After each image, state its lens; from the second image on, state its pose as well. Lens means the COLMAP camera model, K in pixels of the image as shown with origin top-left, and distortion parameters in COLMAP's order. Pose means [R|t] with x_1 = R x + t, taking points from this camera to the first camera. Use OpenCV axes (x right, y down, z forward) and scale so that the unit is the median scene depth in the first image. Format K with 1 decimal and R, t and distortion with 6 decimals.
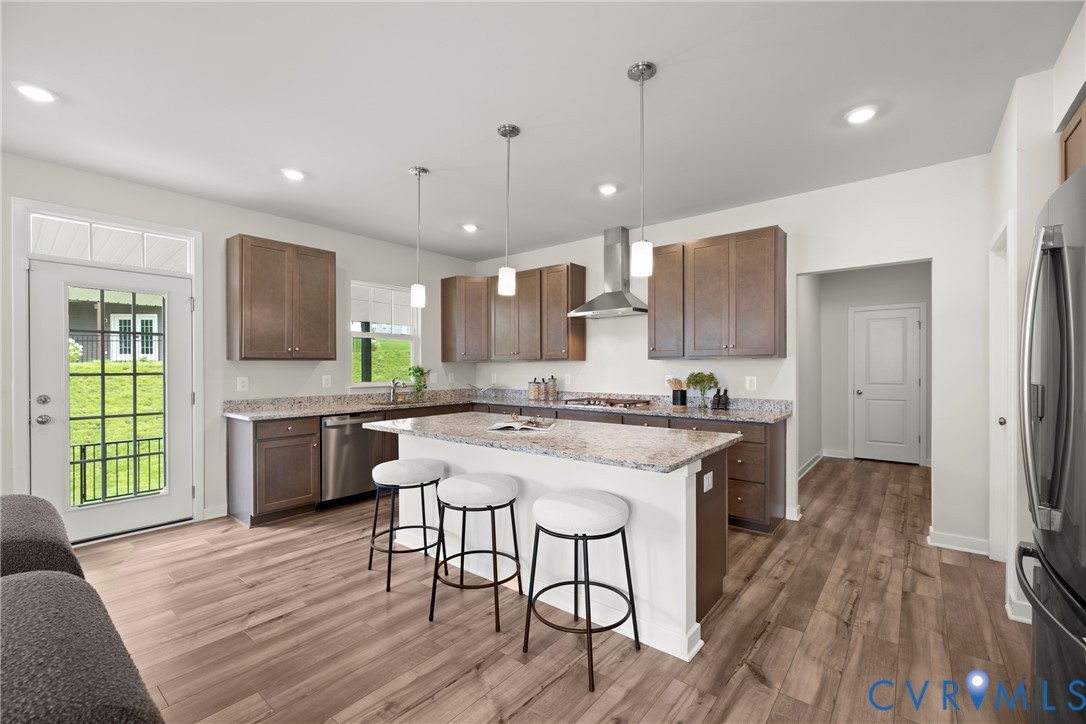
lens RADIAL K [[461.0, 0, 543.4], [0, 461.0, 364.1], [0, 0, 1]] dist [0.000082, 0.001415]
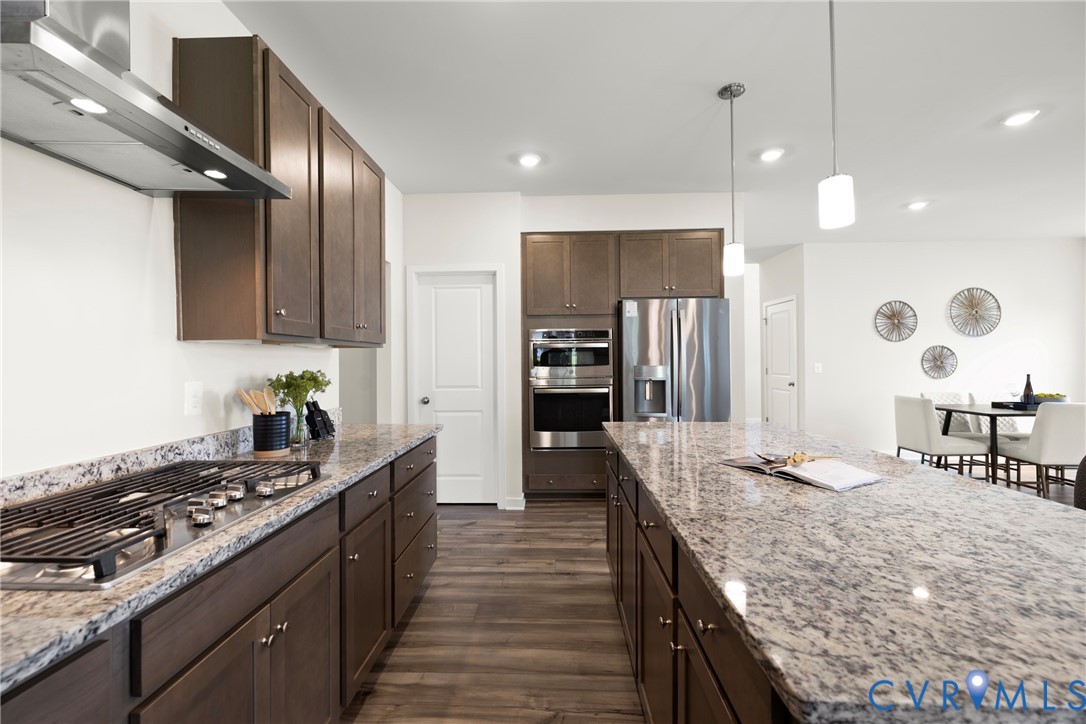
lens RADIAL K [[461.0, 0, 536.7], [0, 461.0, 354.9], [0, 0, 1]] dist [0.000082, 0.001415]
pose [[-0.599913, 0.019657, 0.799824, -0.200943], [0.004629, 0.999767, -0.021098, 0.012244], [-0.800052, -0.008955, -0.599864, 1.073156]]
